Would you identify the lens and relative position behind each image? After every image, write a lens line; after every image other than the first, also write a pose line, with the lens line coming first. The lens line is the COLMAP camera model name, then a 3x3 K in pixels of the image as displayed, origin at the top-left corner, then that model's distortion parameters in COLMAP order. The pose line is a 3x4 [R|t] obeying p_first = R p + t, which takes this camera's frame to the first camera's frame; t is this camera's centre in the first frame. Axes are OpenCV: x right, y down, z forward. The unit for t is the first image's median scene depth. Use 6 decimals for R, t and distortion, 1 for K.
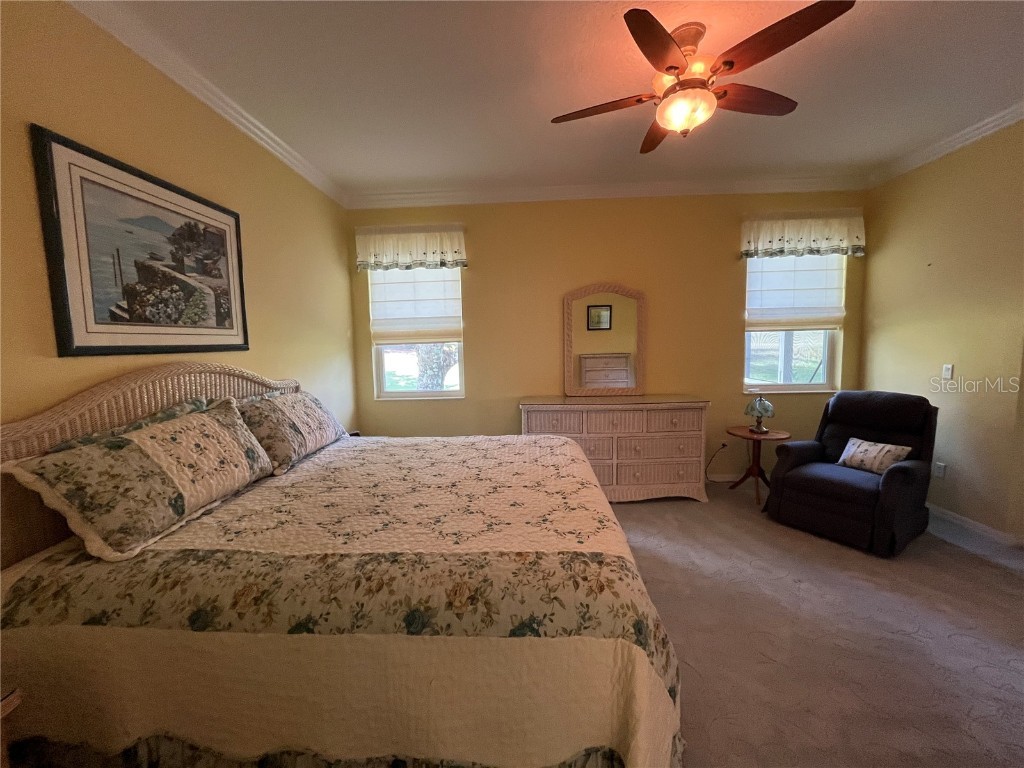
lens RADIAL K [[416.8, 0, 513.1], [0, 416.8, 379.4], [0, 0, 1]] dist [-0.002920, 0.000030]
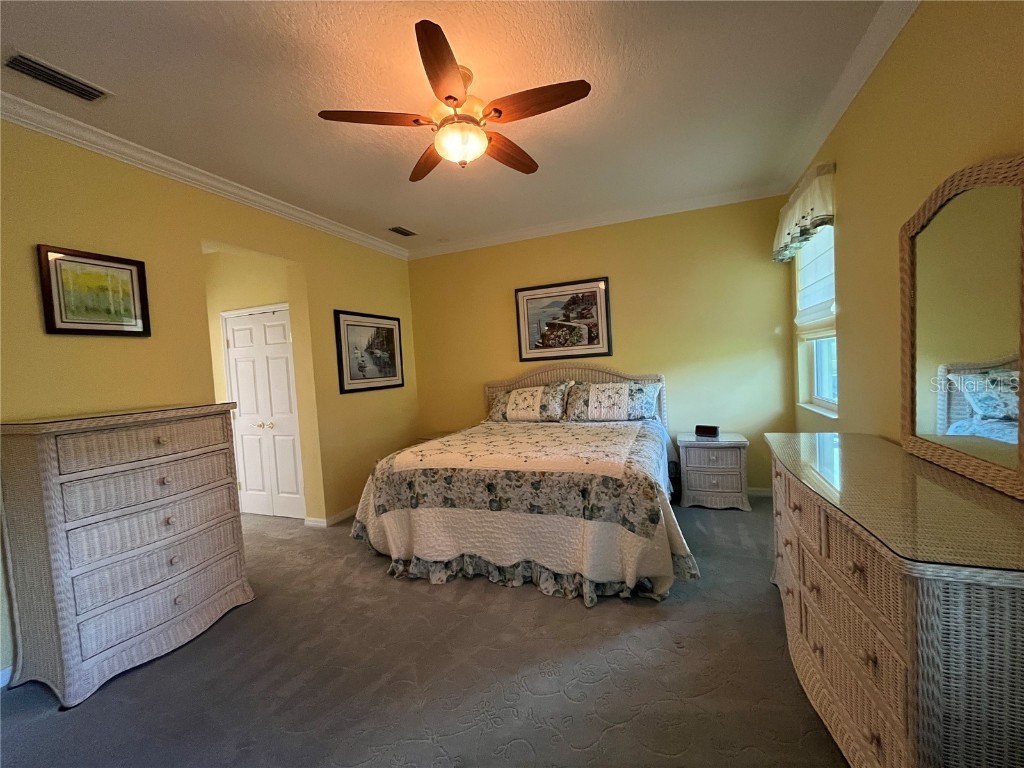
lens RADIAL K [[416.8, 0, 512.1], [0, 416.8, 382.8], [0, 0, 1]] dist [-0.002920, 0.000030]
pose [[-0.323962, 0.084717, -0.942269, 1.215258], [-0.012056, 0.995532, 0.093651, -0.124308], [0.945993, 0.041699, -0.321493, 1.280862]]
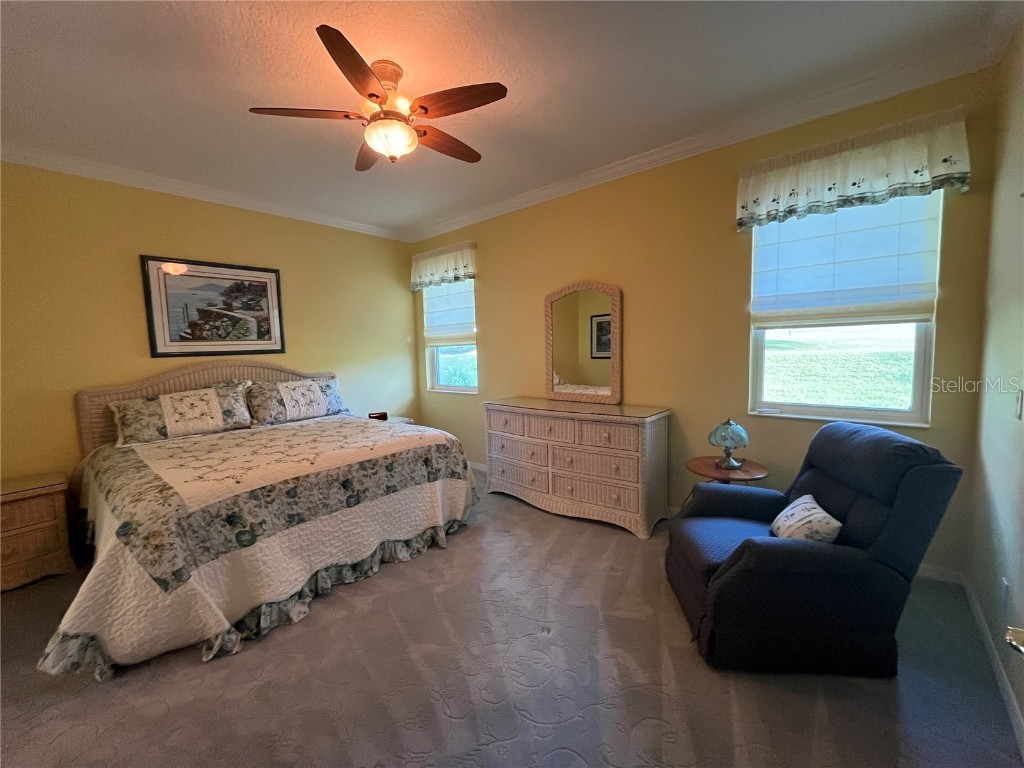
lens RADIAL K [[416.8, 0, 513.5], [0, 416.8, 381.8], [0, 0, 1]] dist [-0.002920, 0.000030]
pose [[0.785220, 0.052136, -0.617018, 1.179645], [-0.041745, 0.998639, 0.031256, -0.049777], [0.617808, 0.001214, 0.786328, 0.297571]]
